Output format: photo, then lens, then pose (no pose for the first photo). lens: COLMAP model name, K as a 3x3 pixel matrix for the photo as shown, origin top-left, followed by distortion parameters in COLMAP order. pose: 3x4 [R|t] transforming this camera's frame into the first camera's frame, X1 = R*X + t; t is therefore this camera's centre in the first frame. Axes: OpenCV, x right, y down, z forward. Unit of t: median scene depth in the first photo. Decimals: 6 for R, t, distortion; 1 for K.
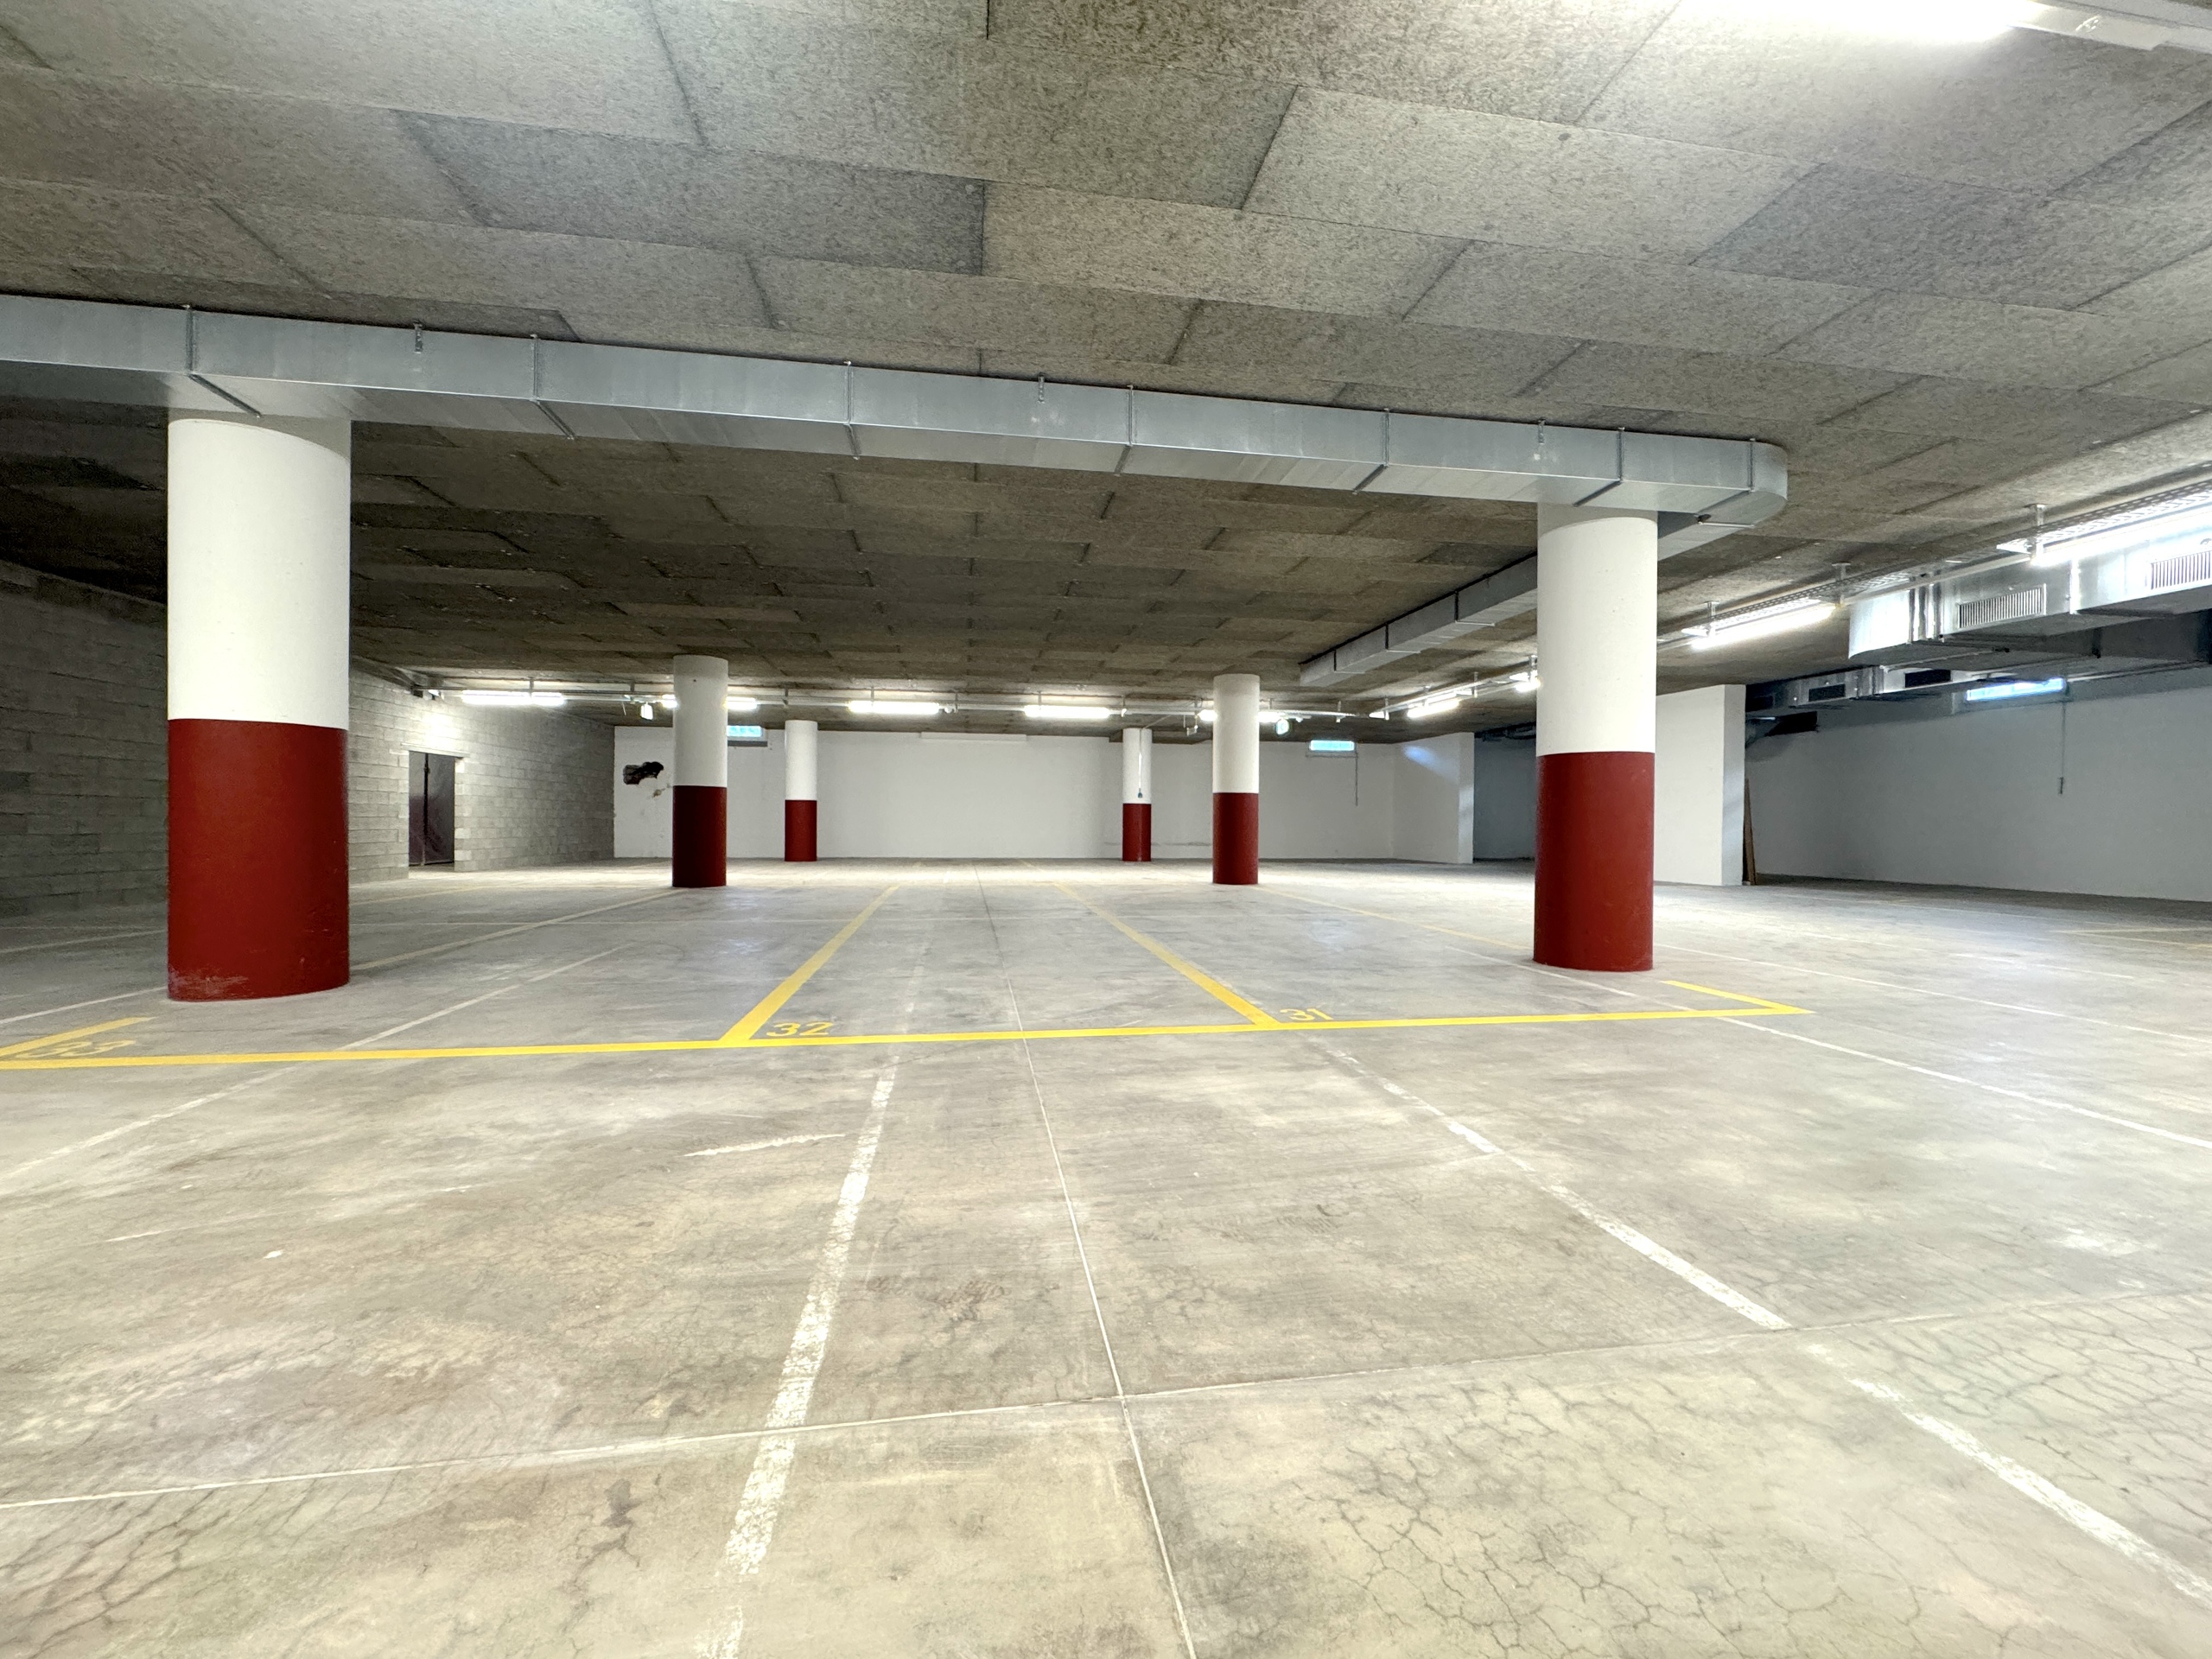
lens RADIAL K [[879.7, 0, 1106.0], [0, 879.7, 829.5], [0, 0, 1]] dist [-0.002282, -0.000108]
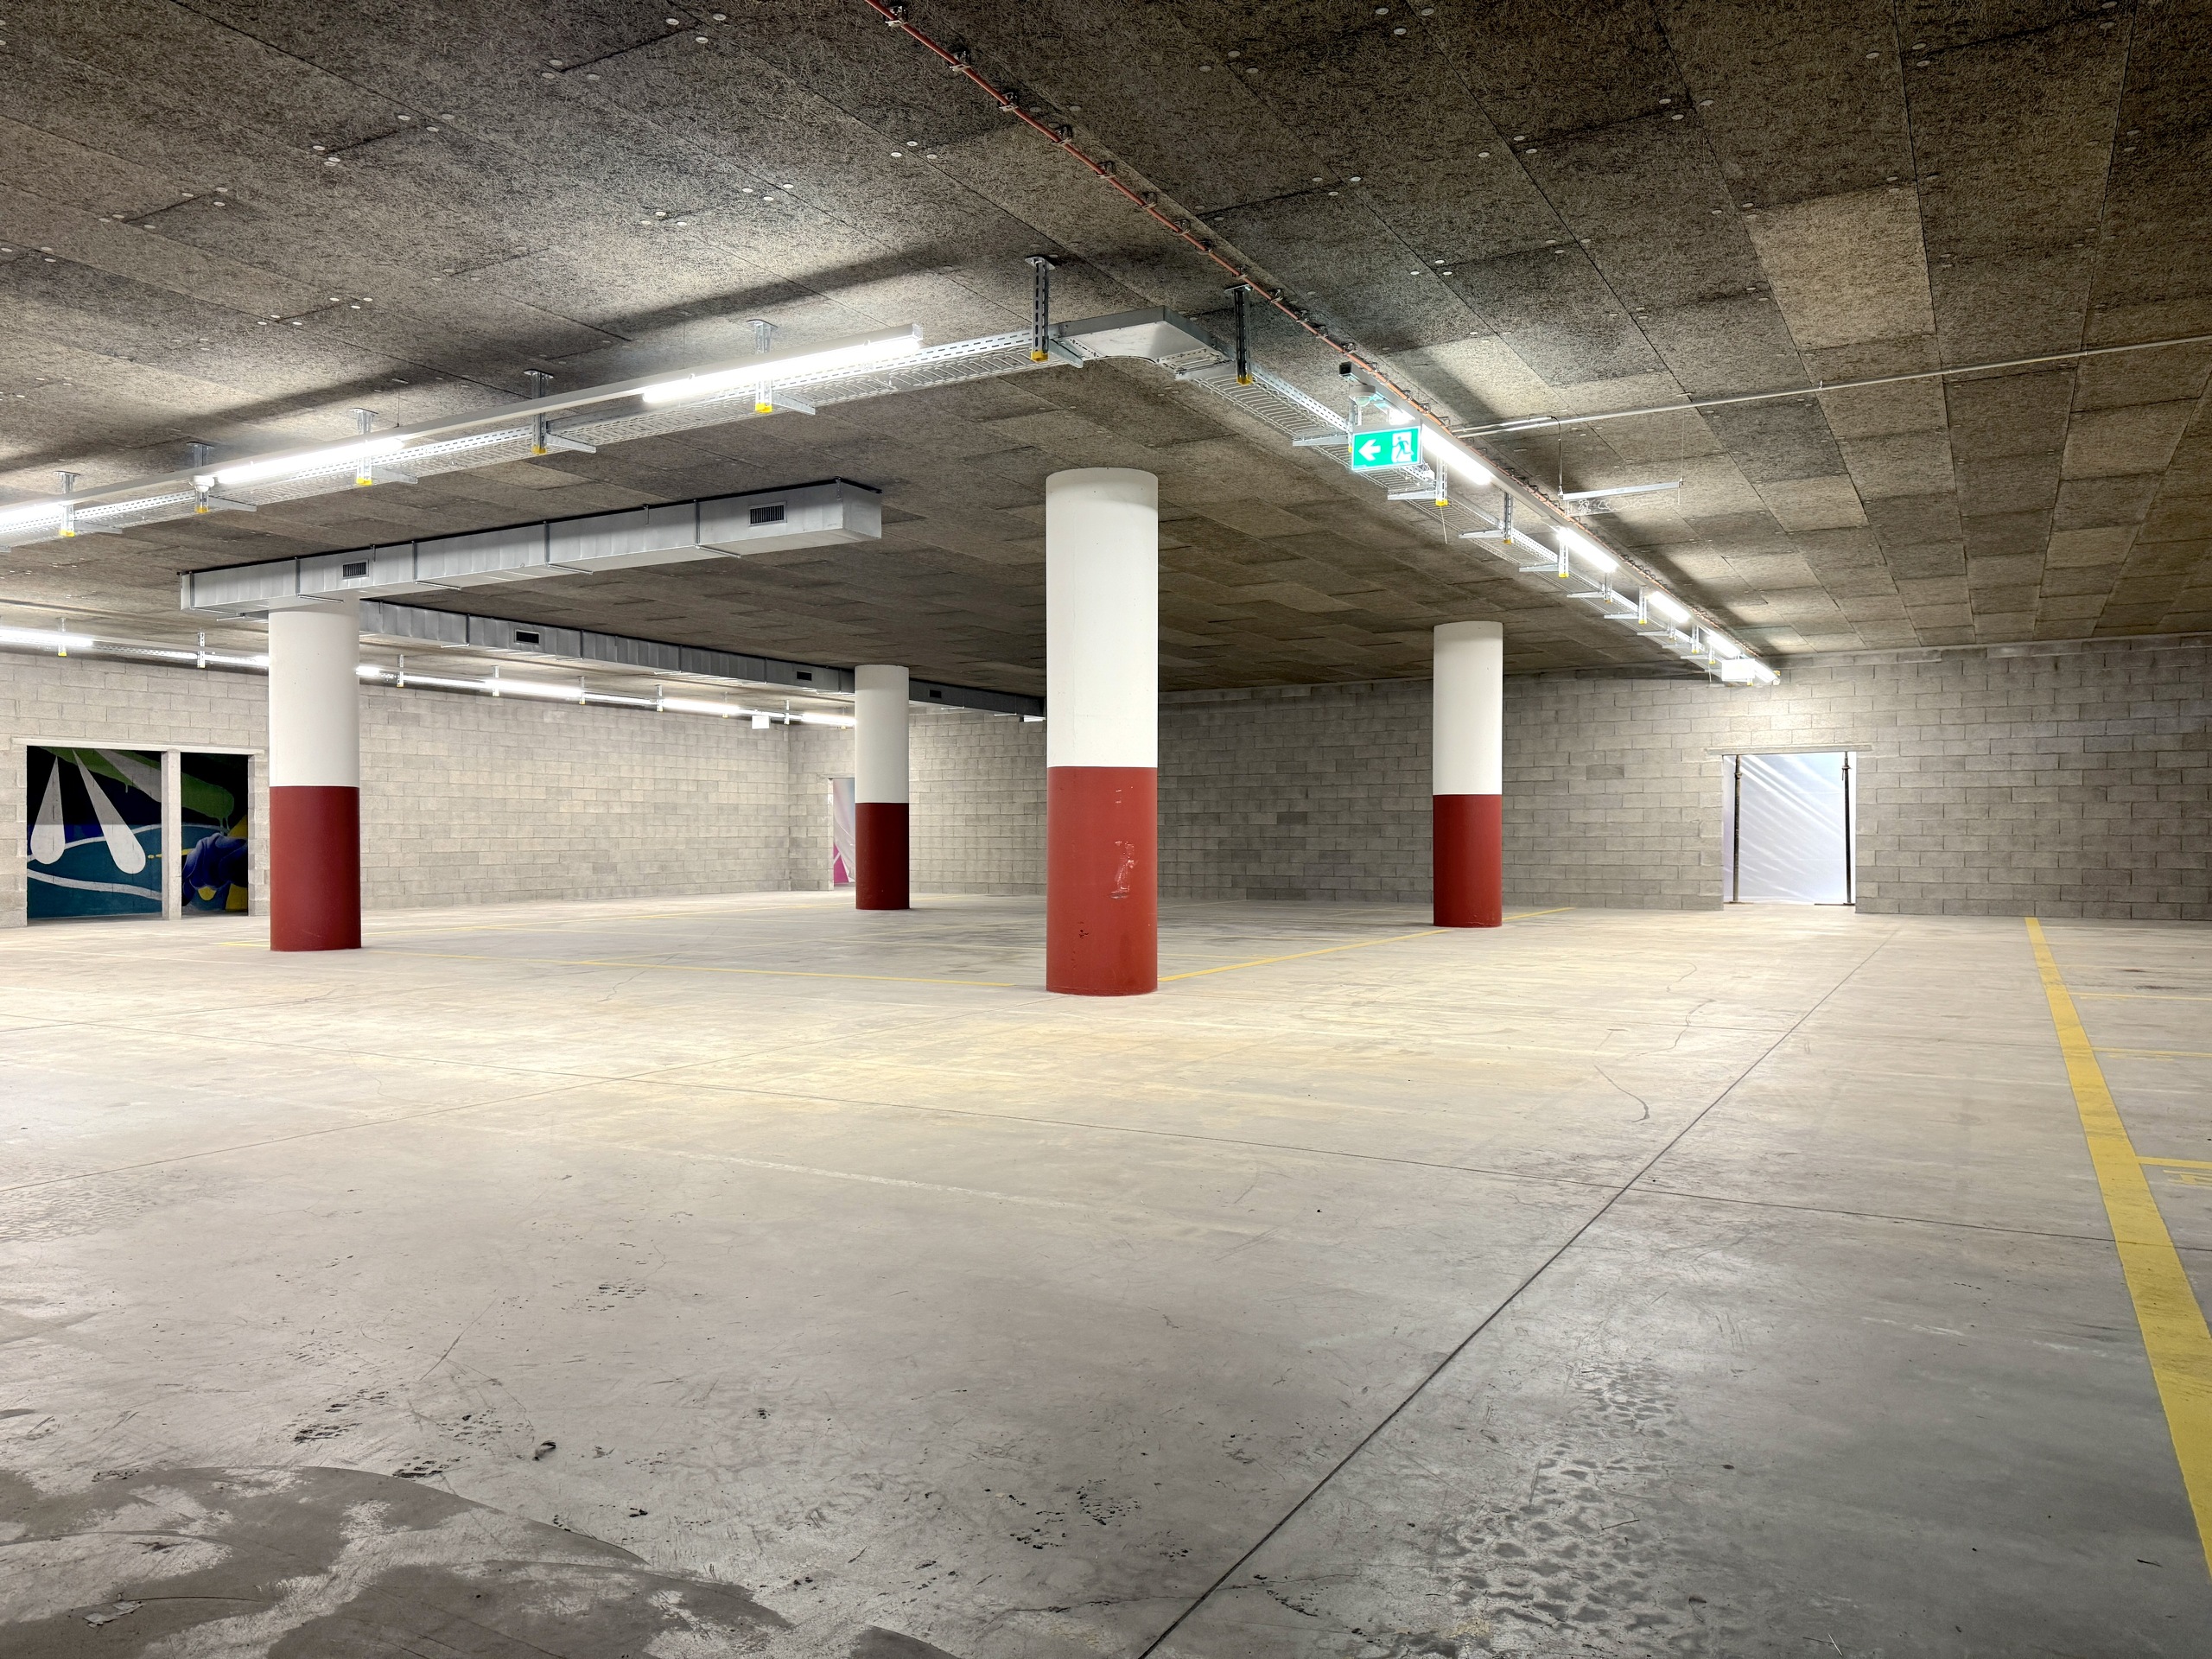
lens RADIAL K [[1547.3, 0, 1109.8], [0, 1547.3, 848.1], [0, 0, 1]] dist [0.075731, -0.099136]
pose [[-0.621578, 0.000950, -0.783351, 1.123126], [-0.007910, 0.999941, 0.007490, -0.014804], [0.783312, 0.010852, -0.621534, 2.292496]]
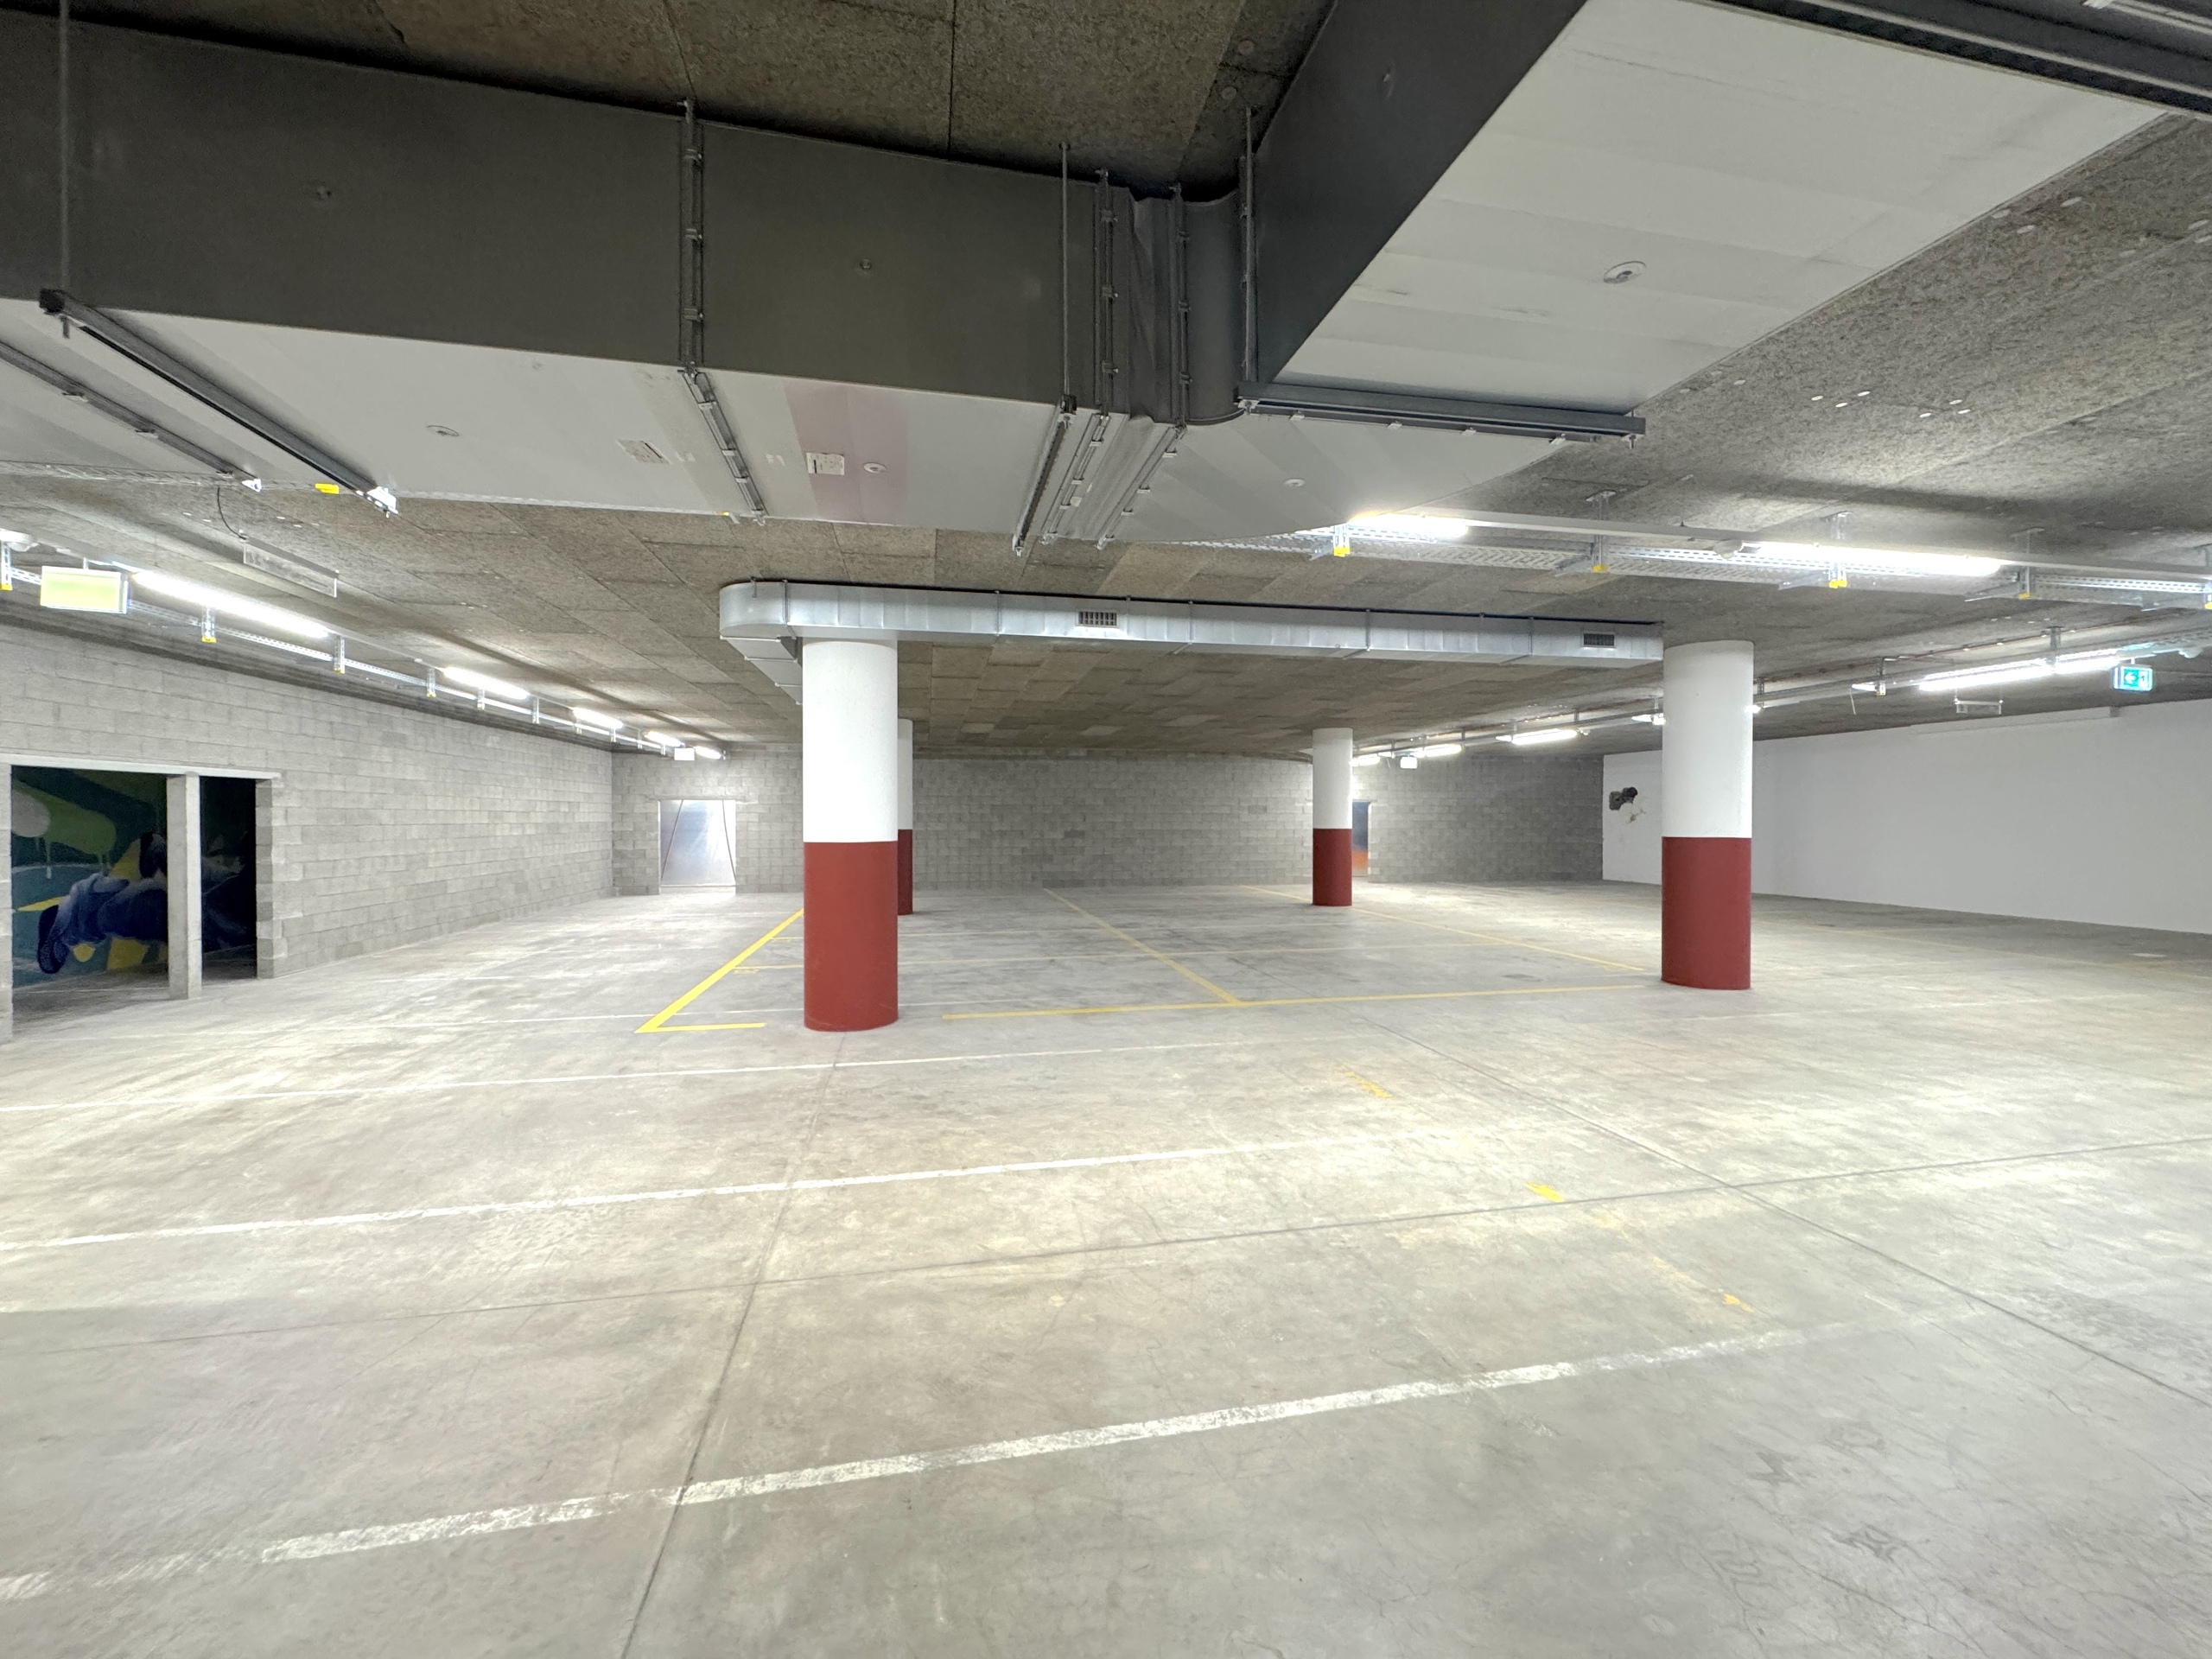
lens RADIAL K [[879.7, 0, 1106.0], [0, 879.7, 829.5], [0, 0, 1]] dist [-0.002282, -0.000108]
pose [[0.044055, 0.005683, -0.999013, 1.183036], [-0.006575, 0.999964, 0.005399, -0.074401], [0.999007, 0.006330, 0.044091, 0.880425]]
